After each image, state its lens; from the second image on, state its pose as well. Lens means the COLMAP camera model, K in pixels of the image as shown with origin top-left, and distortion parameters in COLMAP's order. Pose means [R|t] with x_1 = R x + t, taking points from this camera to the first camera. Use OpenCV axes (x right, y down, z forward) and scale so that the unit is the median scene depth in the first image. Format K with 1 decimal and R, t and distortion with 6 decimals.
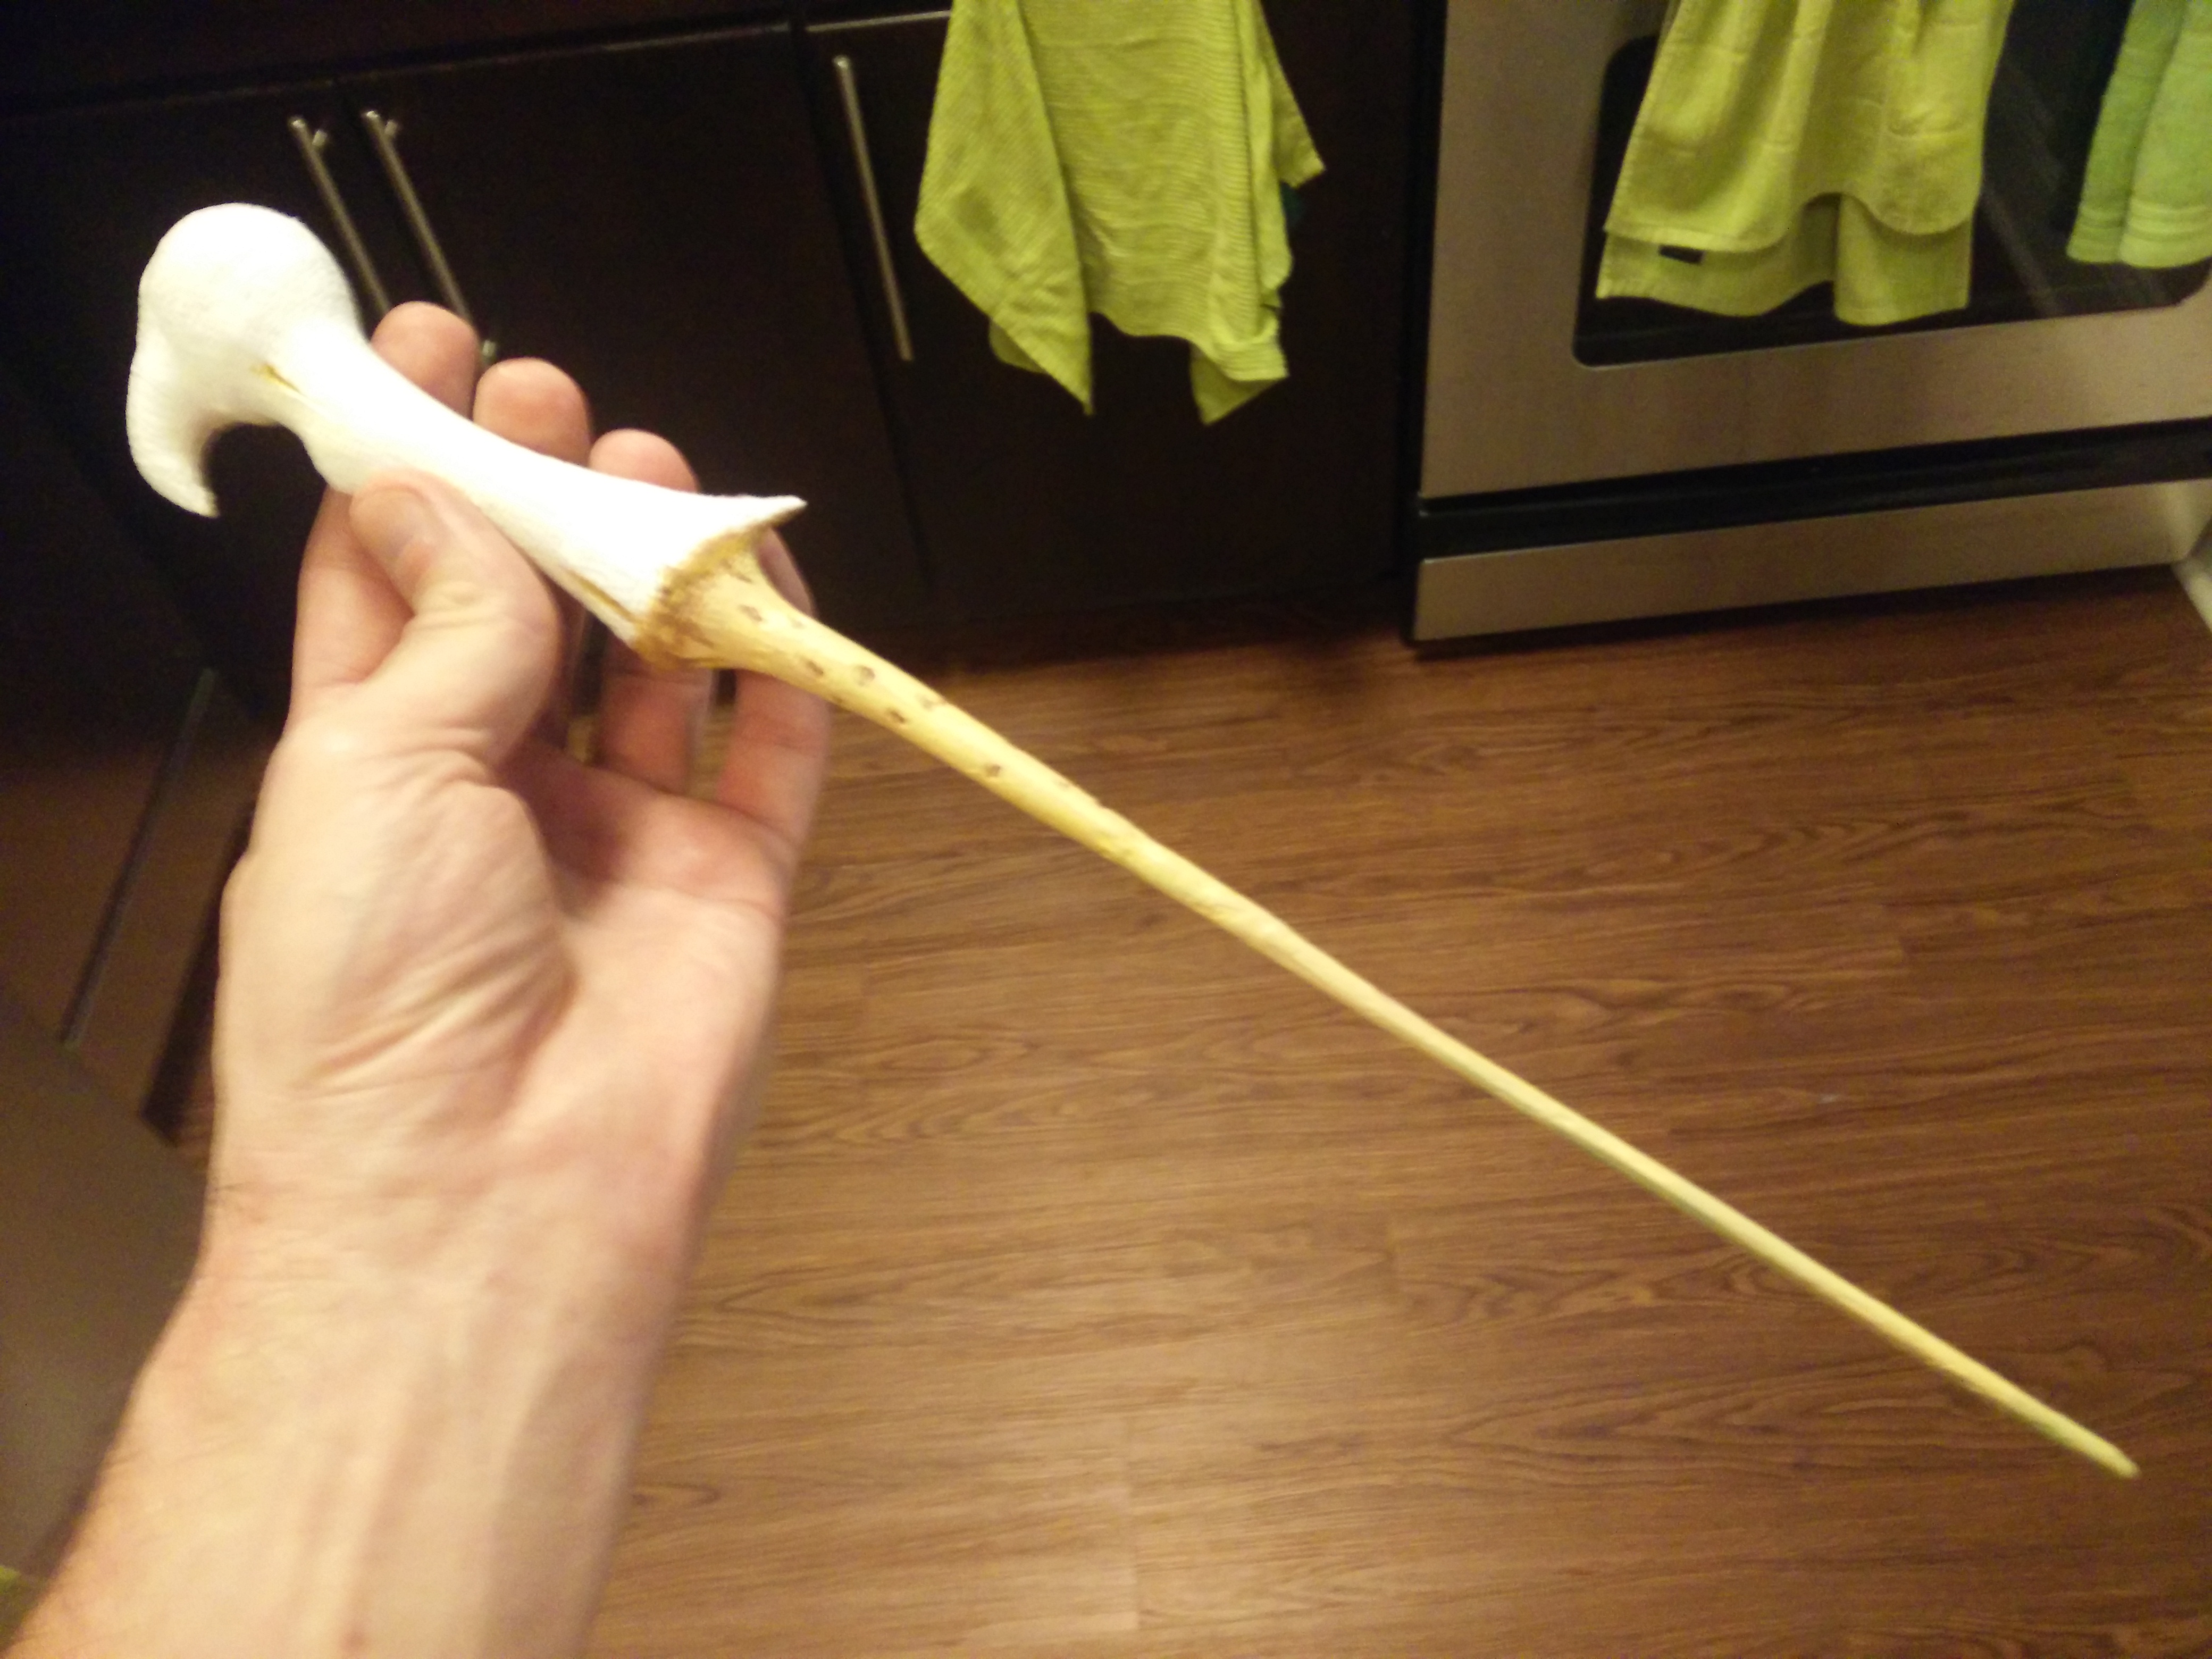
lens RADIAL K [[1782.7, 0, 1106.0], [0, 1782.7, 829.5], [0, 0, 1]] dist [0.003220, -0.006948]
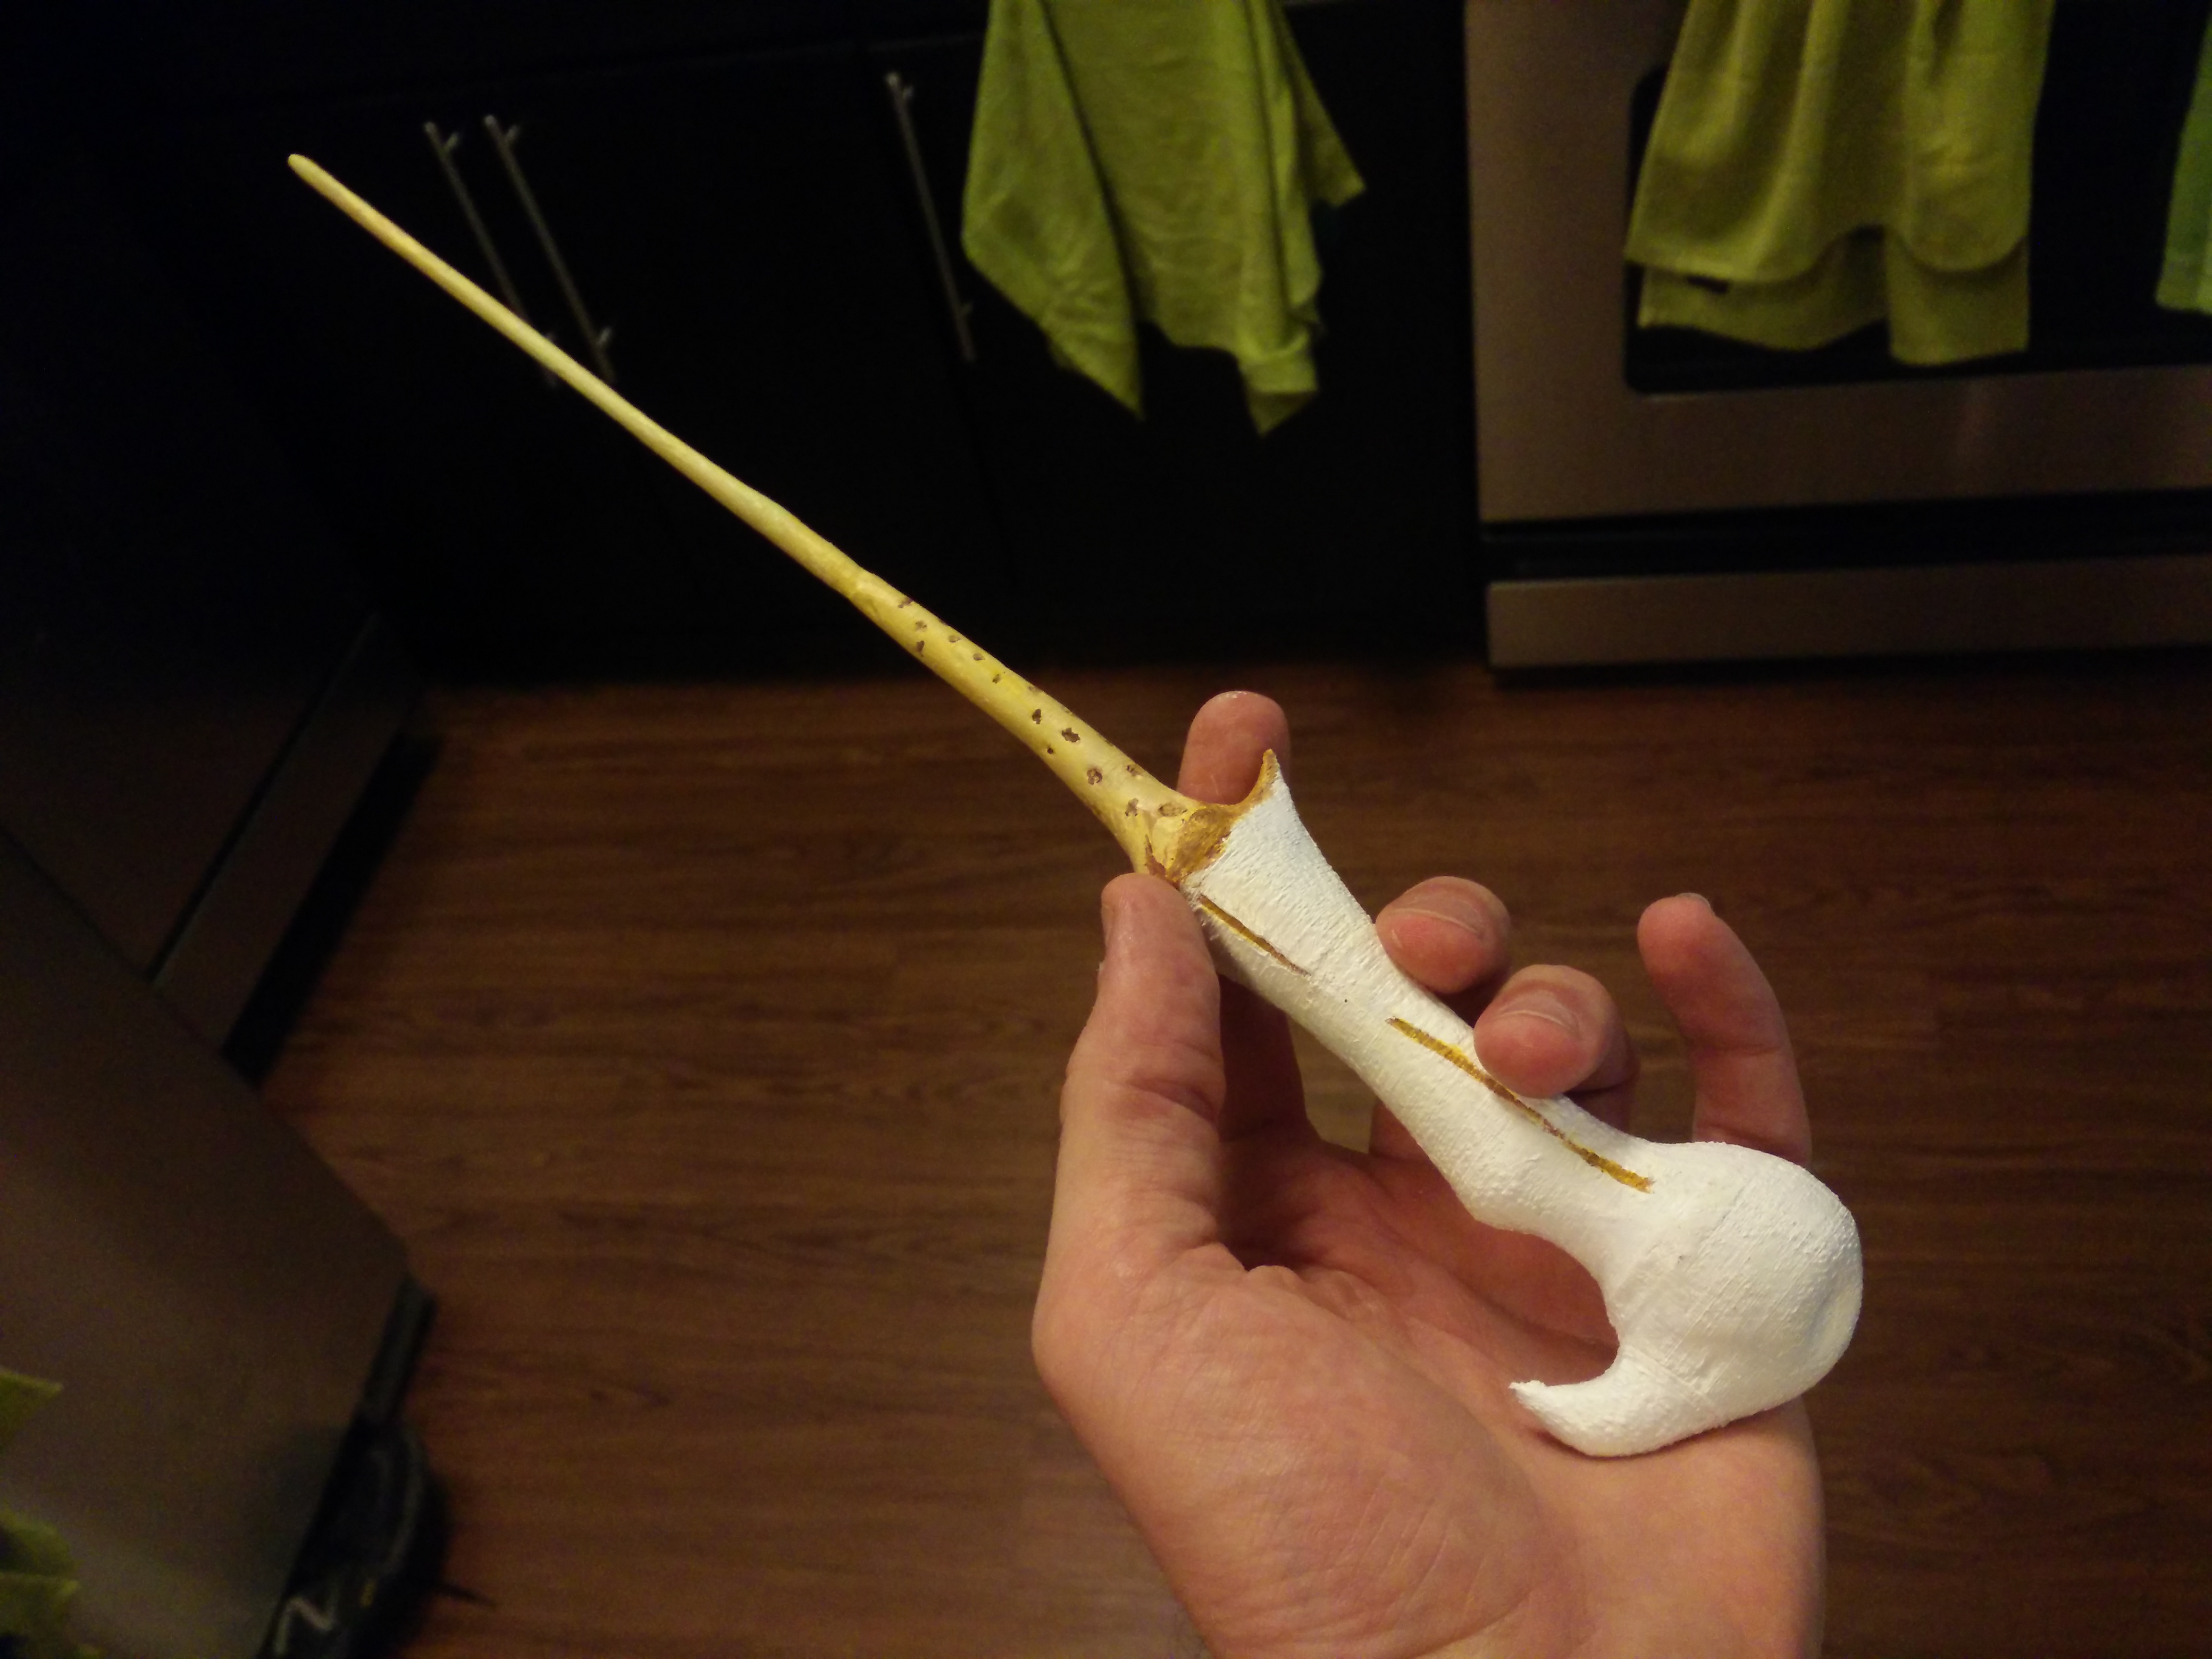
lens RADIAL K [[1782.7, 0, 1106.0], [0, 1782.7, 829.5], [0, 0, 1]] dist [0.003220, -0.006948]
pose [[0.980453, 0.088531, -0.175710, 0.183115], [-0.090239, 0.995919, -0.001740, 0.006651], [0.174839, 0.017562, 0.984440, -0.015491]]
